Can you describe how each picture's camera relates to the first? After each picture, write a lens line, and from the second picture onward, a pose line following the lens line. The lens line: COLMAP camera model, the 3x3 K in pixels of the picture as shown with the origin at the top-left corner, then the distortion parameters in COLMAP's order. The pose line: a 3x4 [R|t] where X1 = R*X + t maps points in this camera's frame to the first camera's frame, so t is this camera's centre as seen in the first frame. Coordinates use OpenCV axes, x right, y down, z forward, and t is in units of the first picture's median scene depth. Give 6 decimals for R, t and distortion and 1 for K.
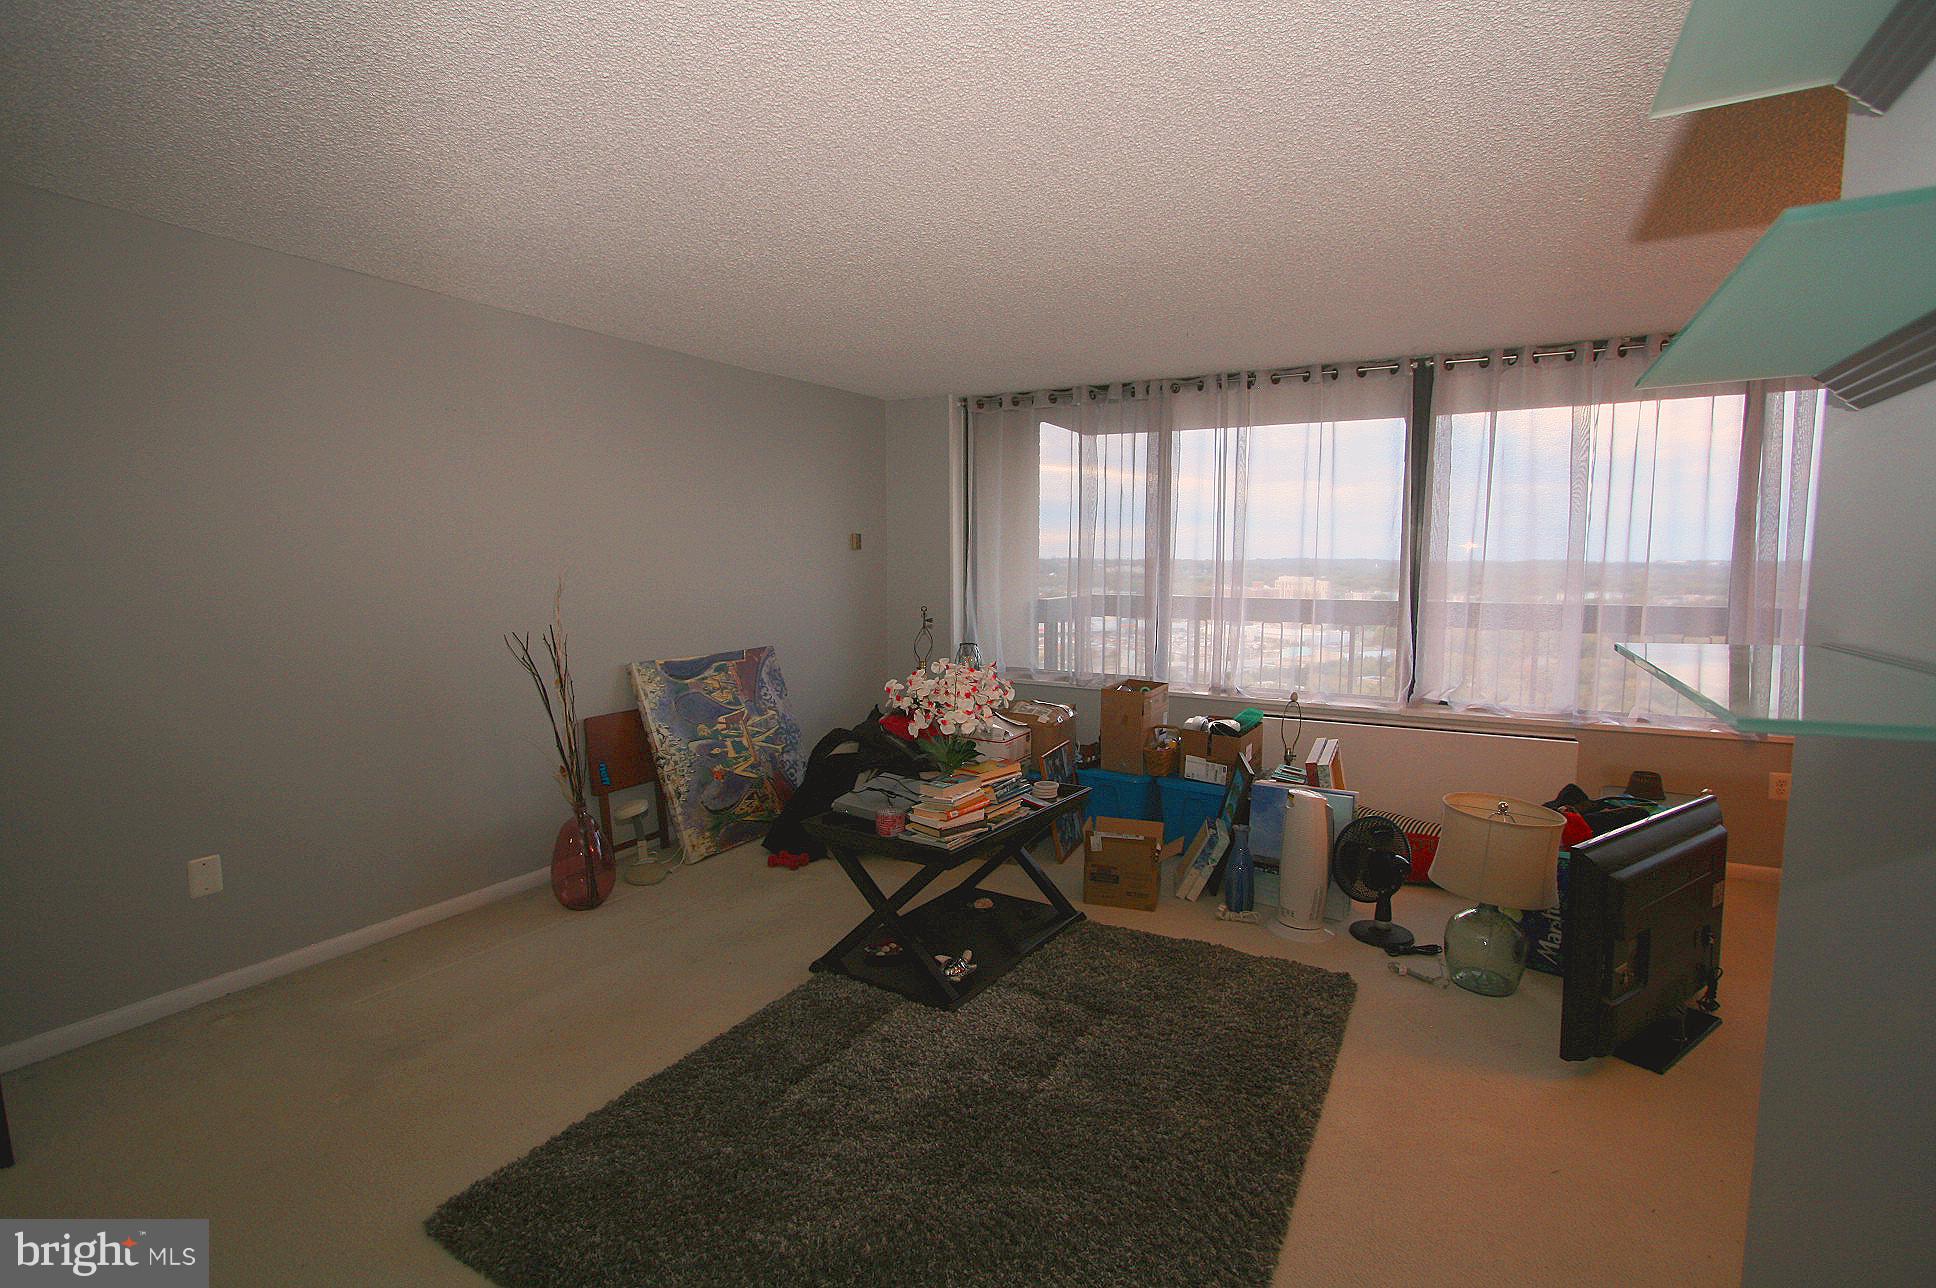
lens RADIAL K [[910.0, 0, 964.4], [0, 910.0, 635.1], [0, 0, 1]] dist [-0.014136, 0.004476]
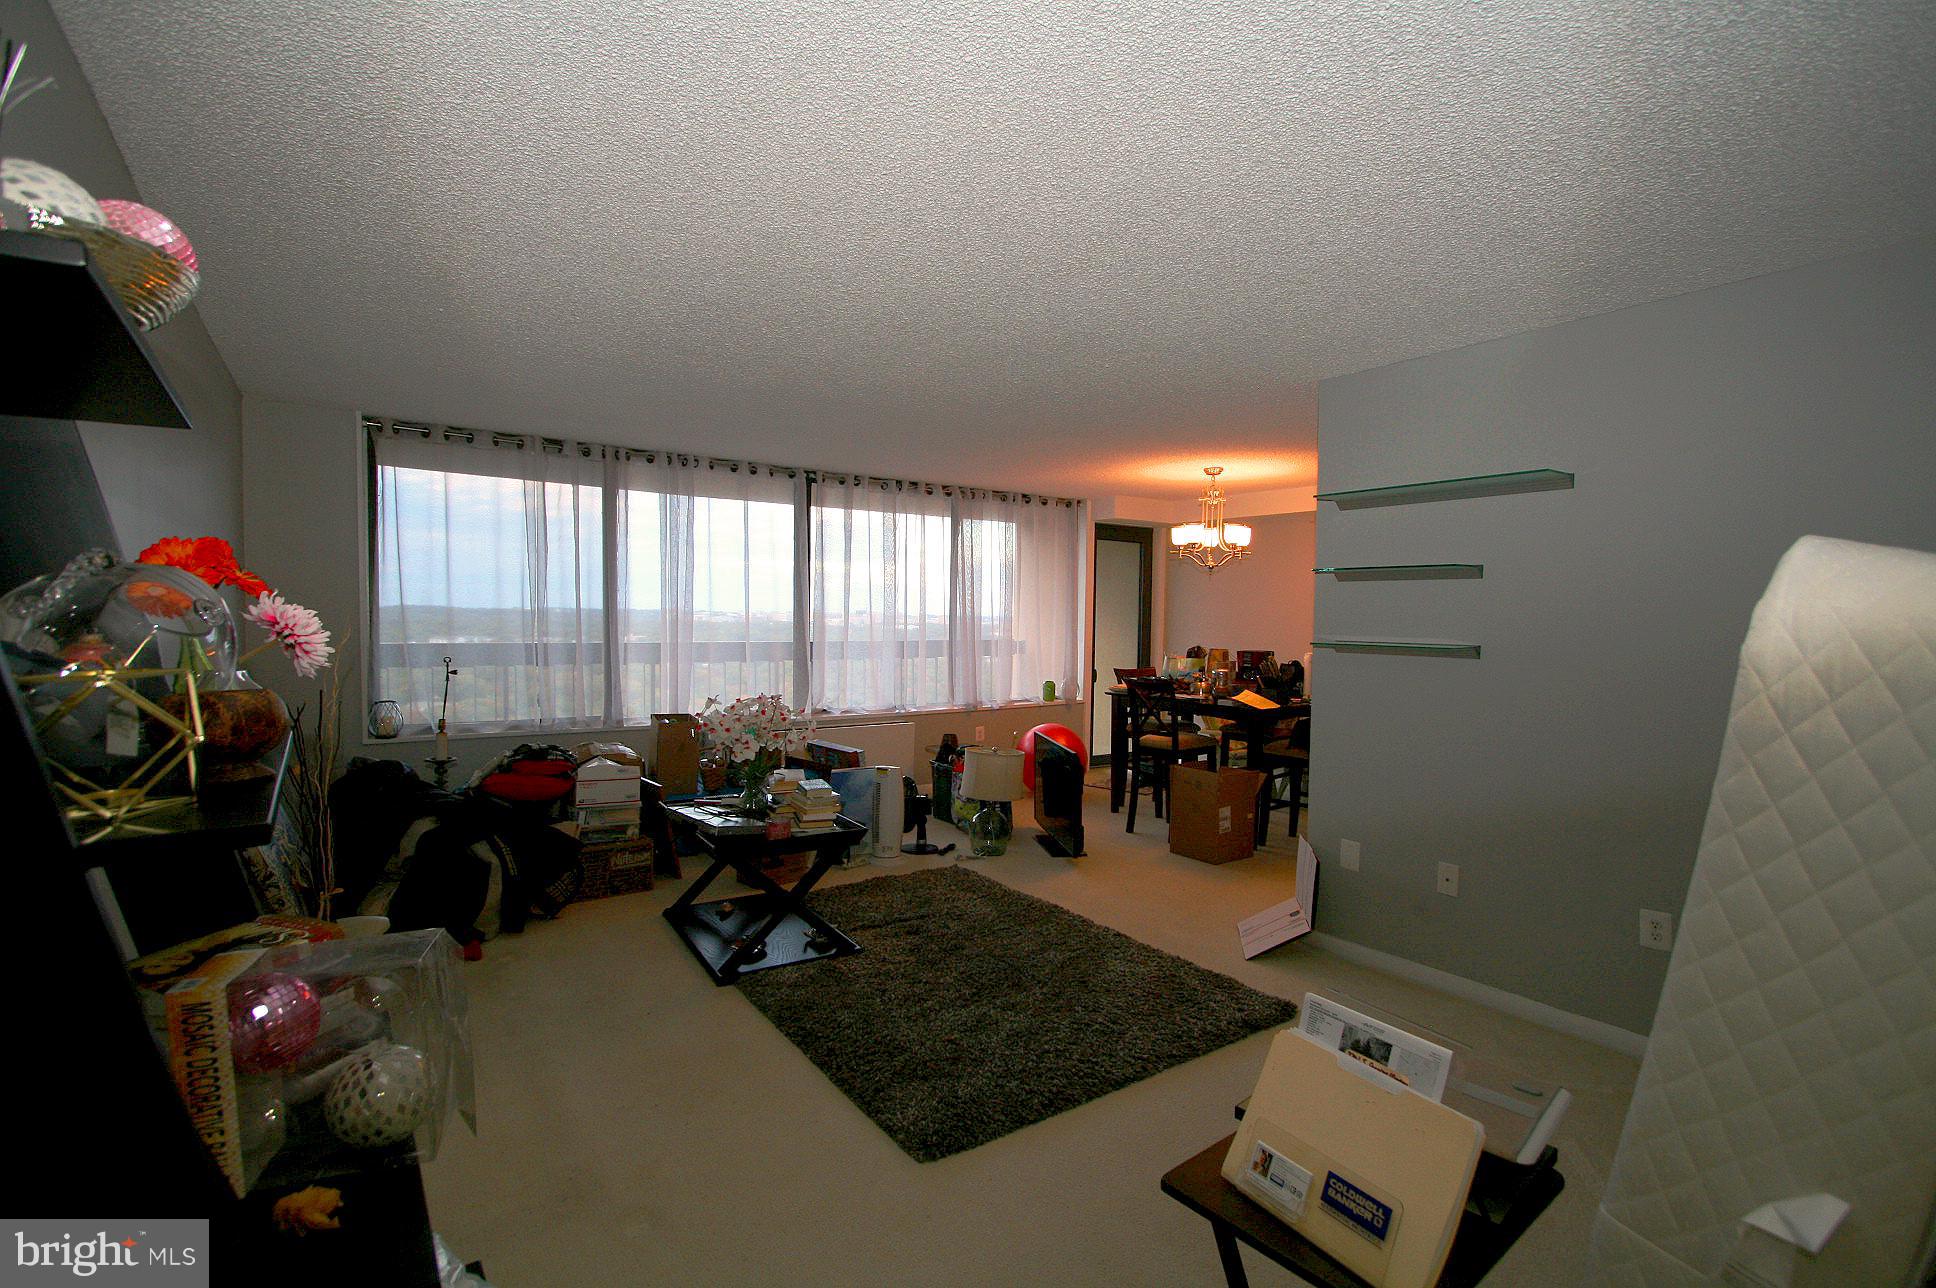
lens RADIAL K [[910.0, 0, 963.8], [0, 910.0, 648.7], [0, 0, 1]] dist [-0.014136, 0.004476]
pose [[0.428137, -0.026381, 0.903329, -0.590535], [0.078090, 0.996915, -0.007897, 0.005810], [-0.900334, 0.073922, 0.428876, 0.160923]]
